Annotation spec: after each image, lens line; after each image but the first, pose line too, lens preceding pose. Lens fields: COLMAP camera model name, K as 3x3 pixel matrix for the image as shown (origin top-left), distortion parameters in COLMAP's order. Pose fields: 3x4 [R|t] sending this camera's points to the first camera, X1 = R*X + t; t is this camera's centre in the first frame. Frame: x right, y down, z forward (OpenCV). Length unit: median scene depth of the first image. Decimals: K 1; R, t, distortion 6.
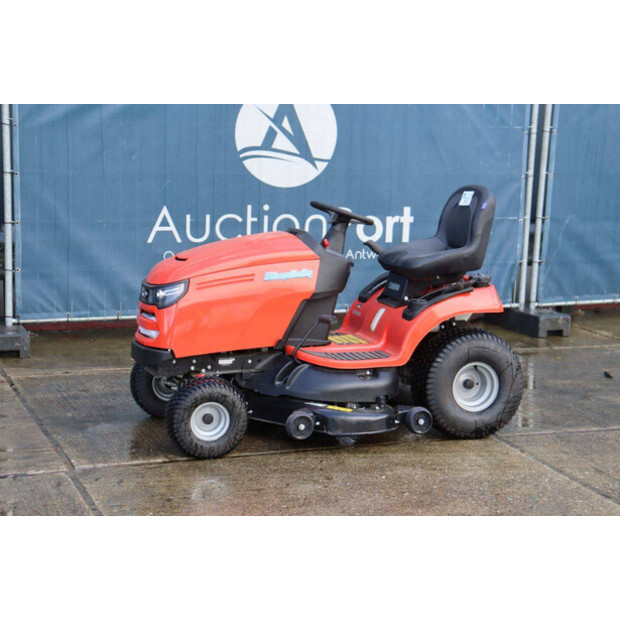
lens RADIAL K [[1393.6, 0, 310.0], [0, 1393.6, 310.0], [0, 0, 1]] dist [0.399476, 0.325394]
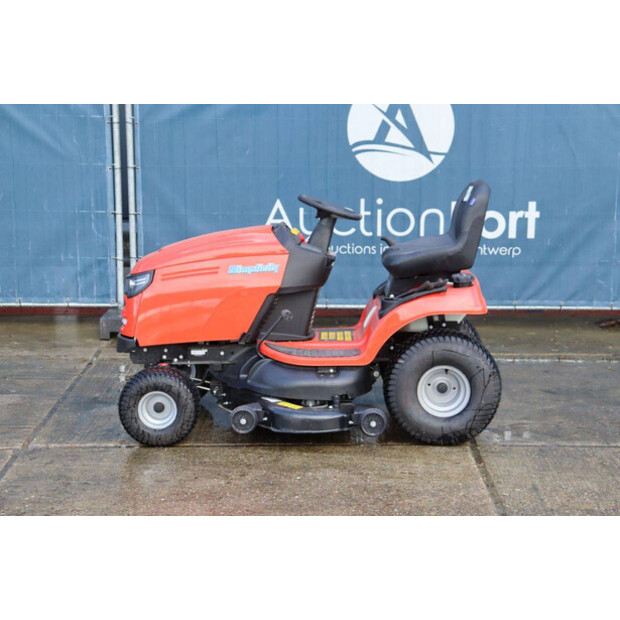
lens RADIAL K [[1323.1, 0, 310.0], [0, 1323.1, 310.0], [0, 0, 1]] dist [0.358525, 0.127820]
pose [[0.942428, 0.038168, -0.332224, 0.327971], [-0.035113, 0.999268, 0.015197, -0.011080], [0.332561, -0.002656, 0.943078, 0.114269]]
